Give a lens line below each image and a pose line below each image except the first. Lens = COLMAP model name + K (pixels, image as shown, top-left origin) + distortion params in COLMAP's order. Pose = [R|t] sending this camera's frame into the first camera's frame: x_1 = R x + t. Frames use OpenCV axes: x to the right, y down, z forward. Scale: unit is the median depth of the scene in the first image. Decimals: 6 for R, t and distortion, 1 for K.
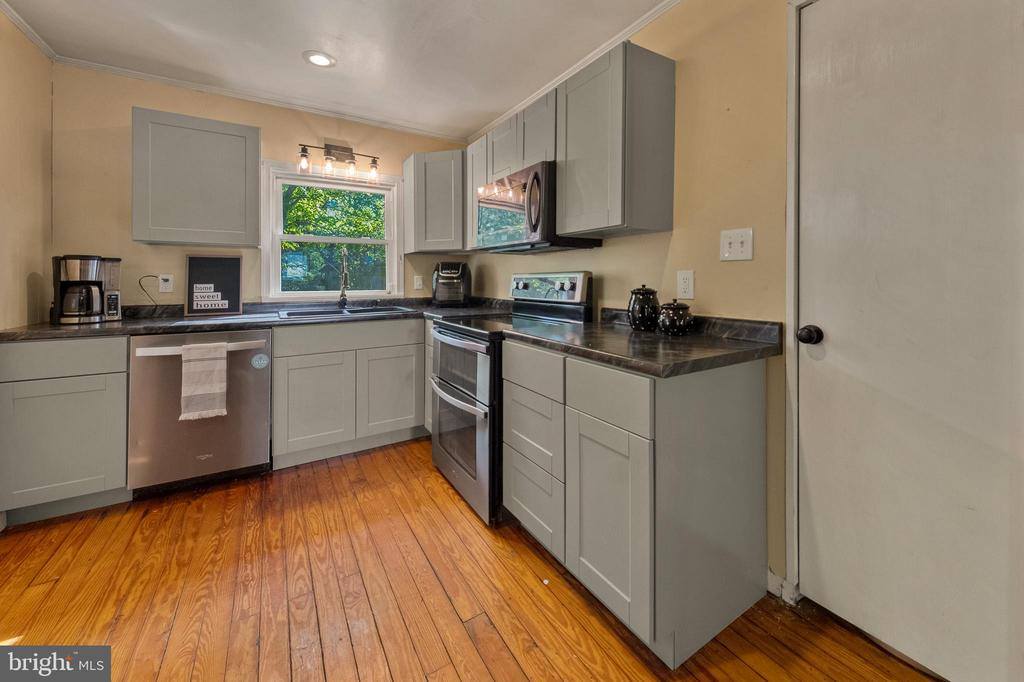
lens RADIAL K [[406.8, 0, 538.0], [0, 406.8, 275.8], [0, 0, 1]] dist [0.006775, -0.000755]
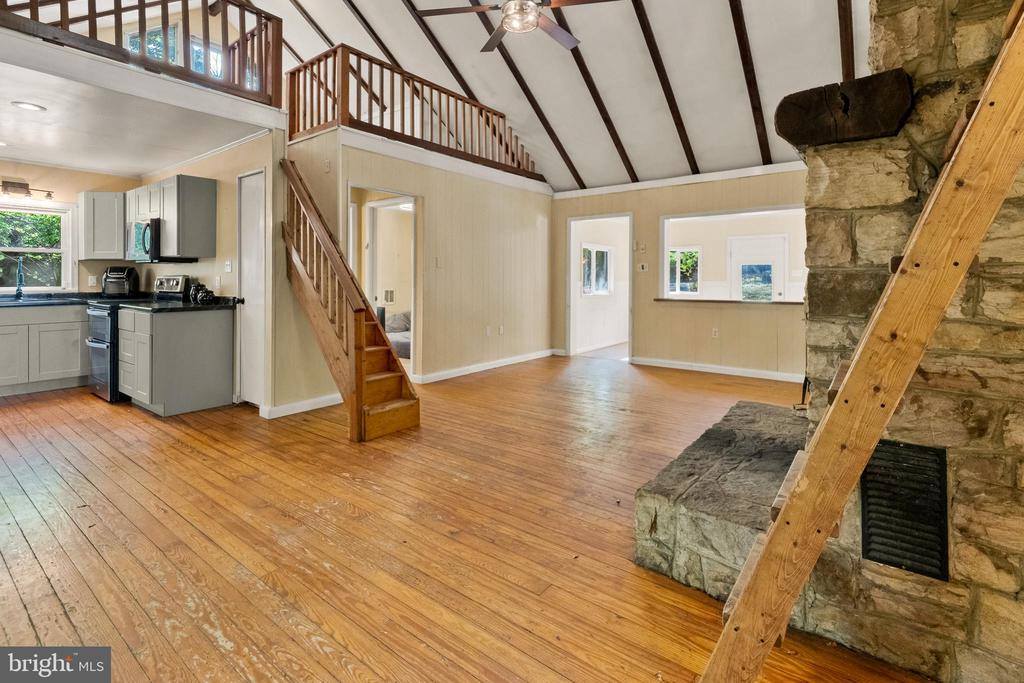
lens RADIAL K [[481.9, 0, 505.8], [0, 481.9, 271.5], [0, 0, 1]] dist [0.025533, 0.000422]
pose [[0.950316, 0.004627, 0.311251, 0.774828], [-0.003921, 0.999988, -0.002894, -0.024527], [-0.311261, 0.001530, 0.950323, -1.509170]]
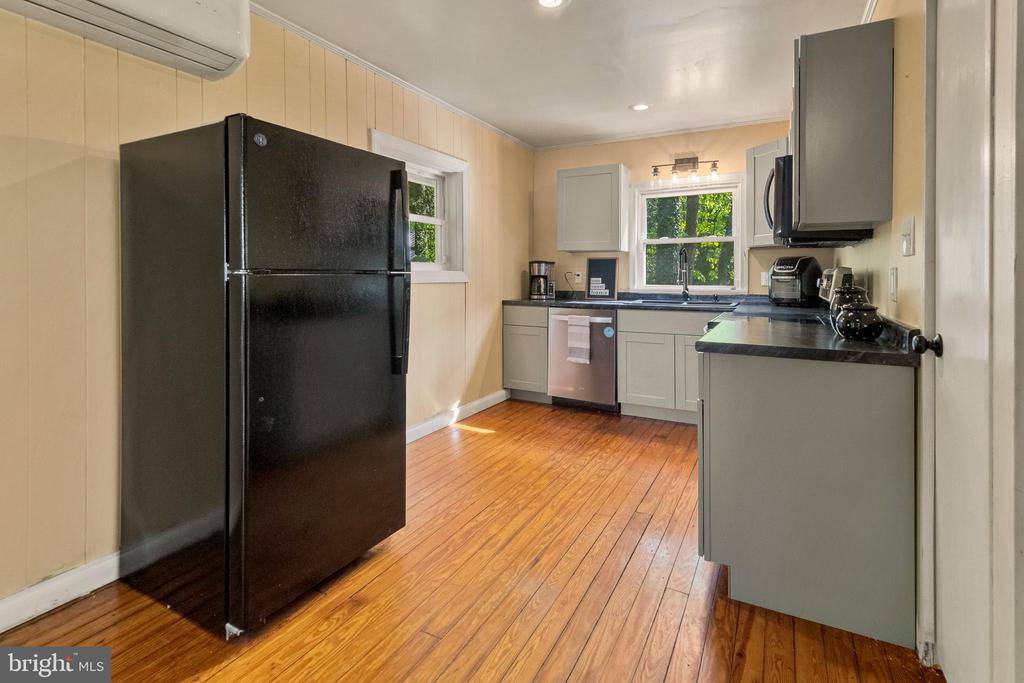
lens RADIAL K [[498.1, 0, 512.3], [0, 498.1, 274.6], [0, 0, 1]] dist [0.003244, -0.000545]
pose [[0.488680, 0.004091, -0.872454, 0.664669], [0.002409, 0.999979, 0.006038, -0.003315], [0.872460, -0.005053, 0.488660, -0.141618]]
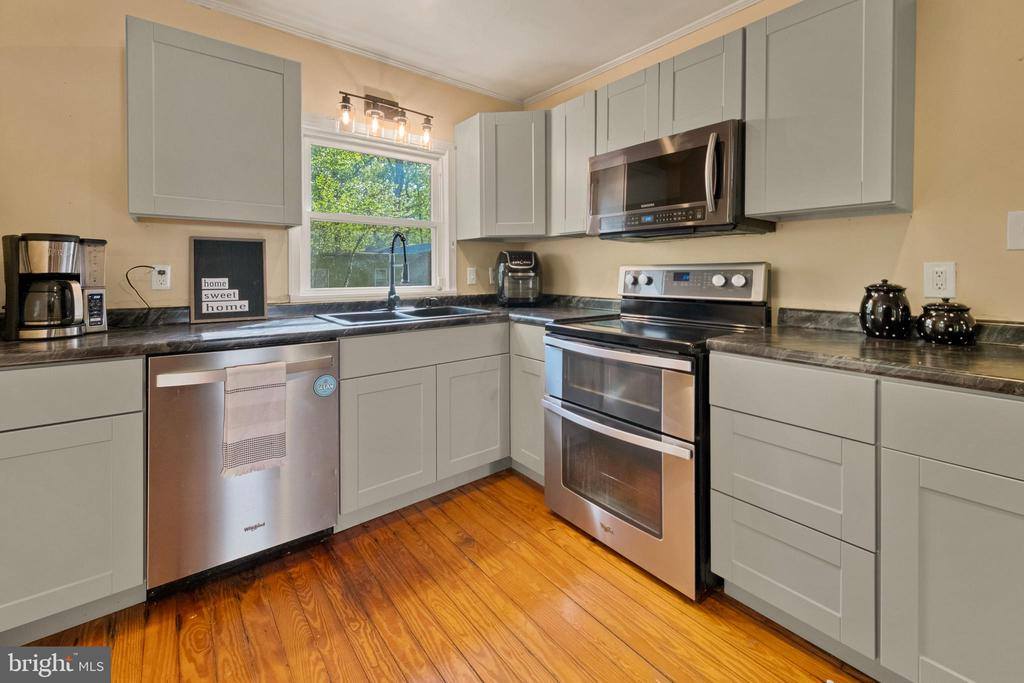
lens RADIAL K [[437.9, 0, 544.0], [0, 437.9, 273.2], [0, 0, 1]] dist [0.008036, -0.000682]
pose [[0.992346, 0.002014, 0.123470, -0.390740], [-0.003357, 0.999937, 0.010669, 0.001837], [-0.123440, -0.011002, 0.992291, 0.187079]]
